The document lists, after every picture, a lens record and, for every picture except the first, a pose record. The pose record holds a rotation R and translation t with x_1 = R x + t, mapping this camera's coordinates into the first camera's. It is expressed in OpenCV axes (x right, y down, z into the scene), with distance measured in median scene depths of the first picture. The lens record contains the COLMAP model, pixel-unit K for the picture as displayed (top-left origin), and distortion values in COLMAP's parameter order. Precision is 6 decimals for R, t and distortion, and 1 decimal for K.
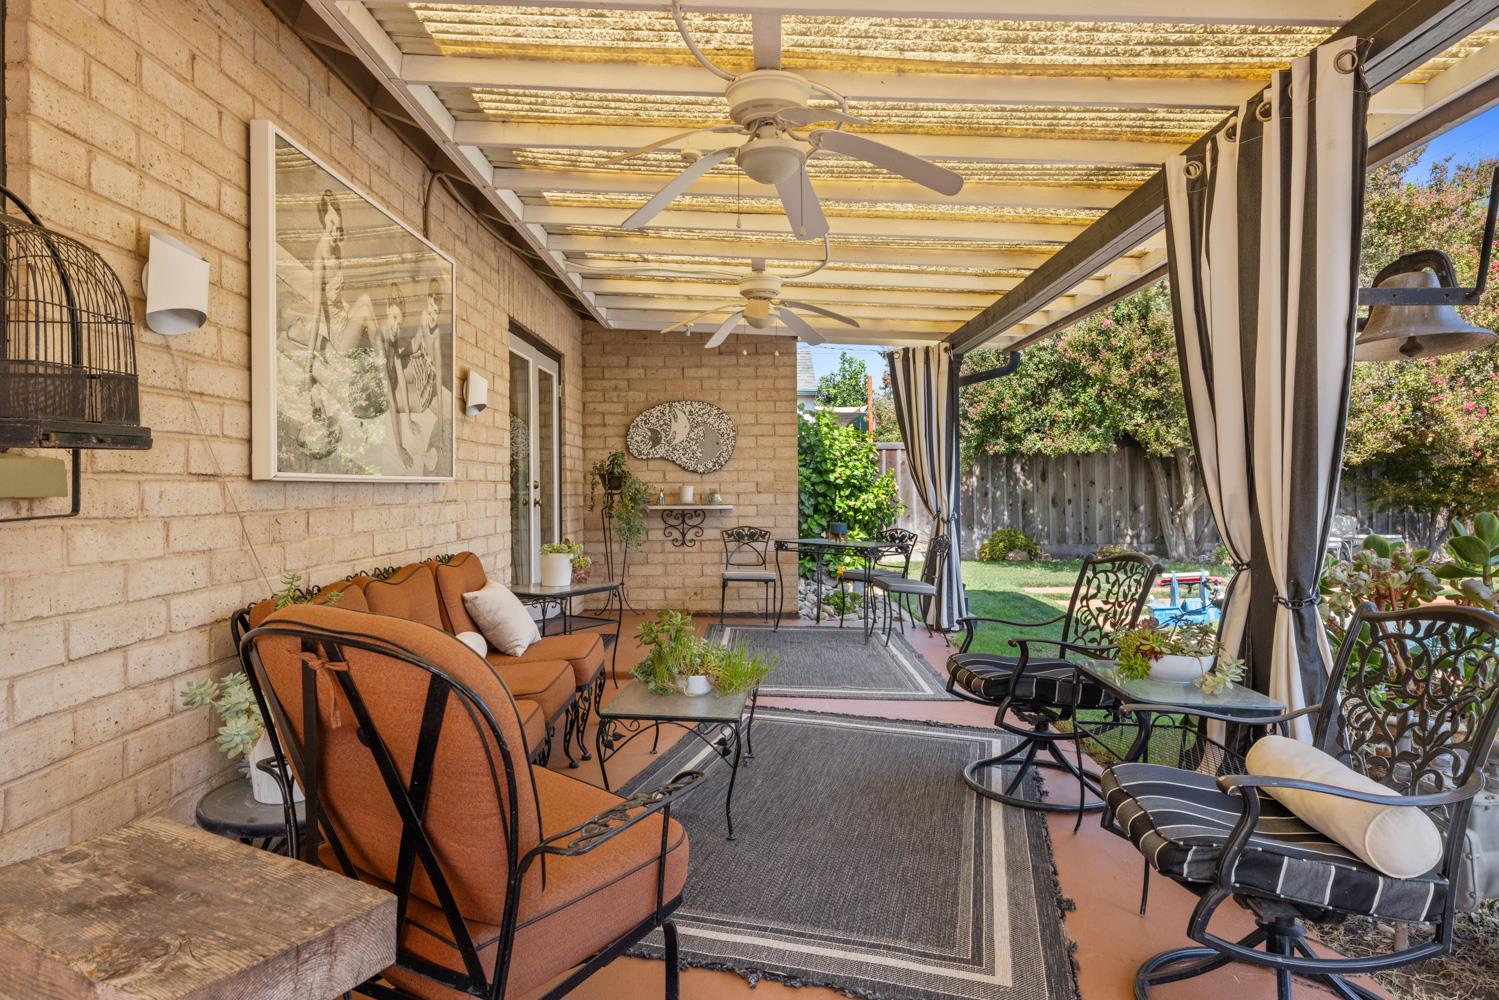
lens RADIAL K [[871.4, 0, 750.2], [0, 871.4, 476.7], [0, 0, 1]] dist [0.001927, 0.037384]
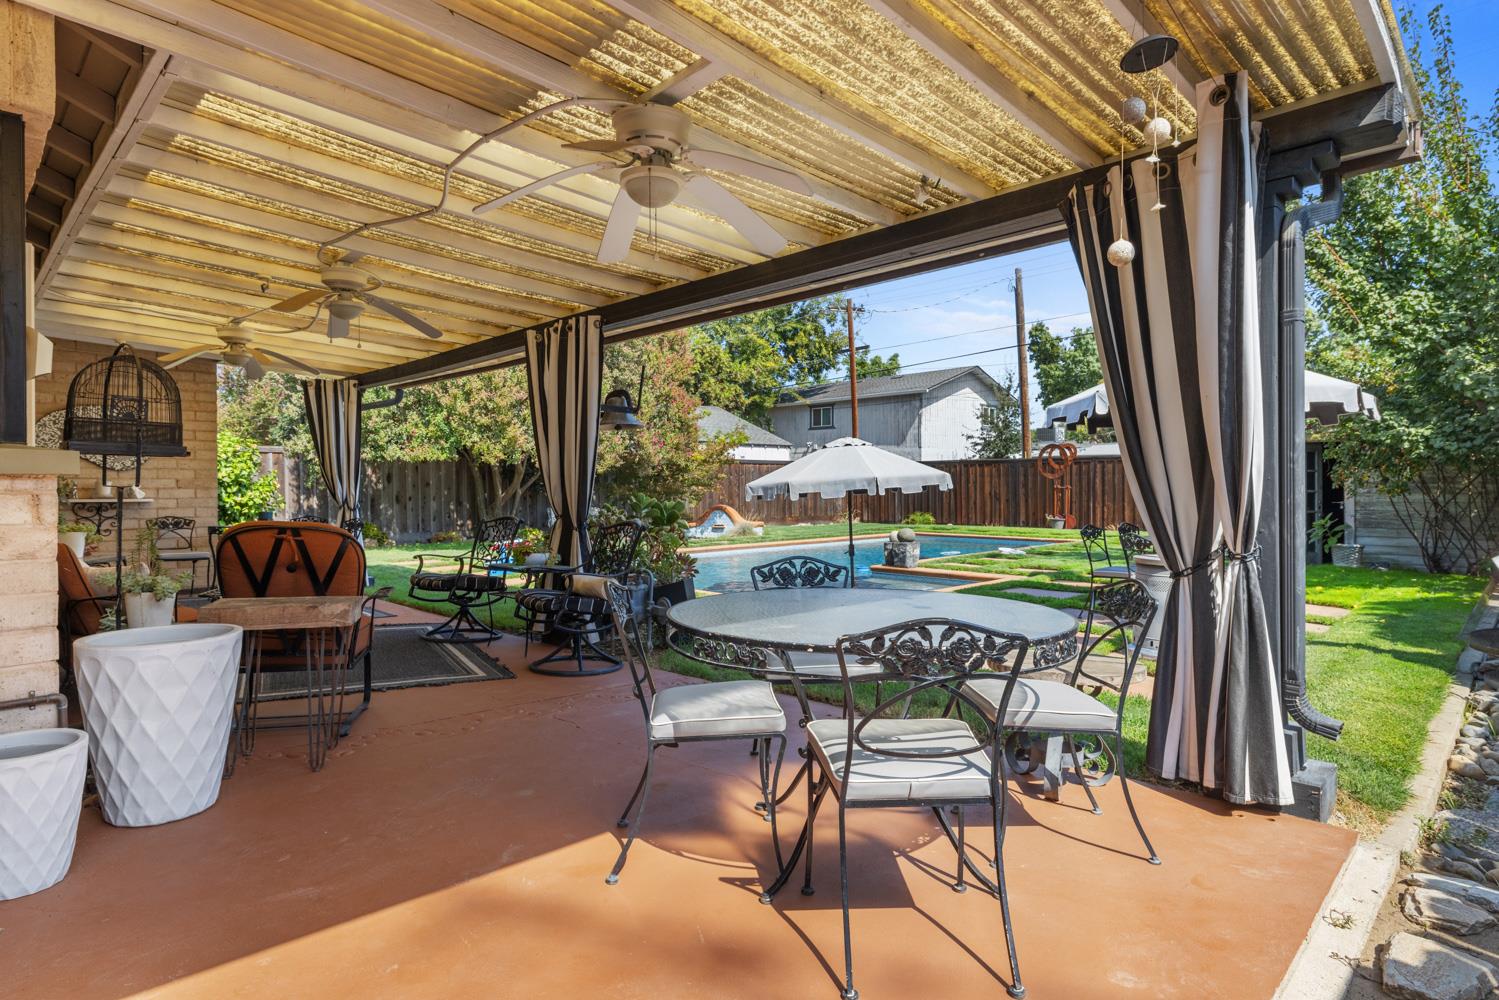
lens RADIAL K [[805.6, 0, 780.5], [0, 805.6, 492.6], [0, 0, 1]] dist [-0.003595, -0.000420]
pose [[0.681701, 0.000032, 0.731631, -0.178130], [-0.011005, 0.999887, 0.010211, 0.003301], [-0.731548, -0.015013, 0.681625, -0.262241]]
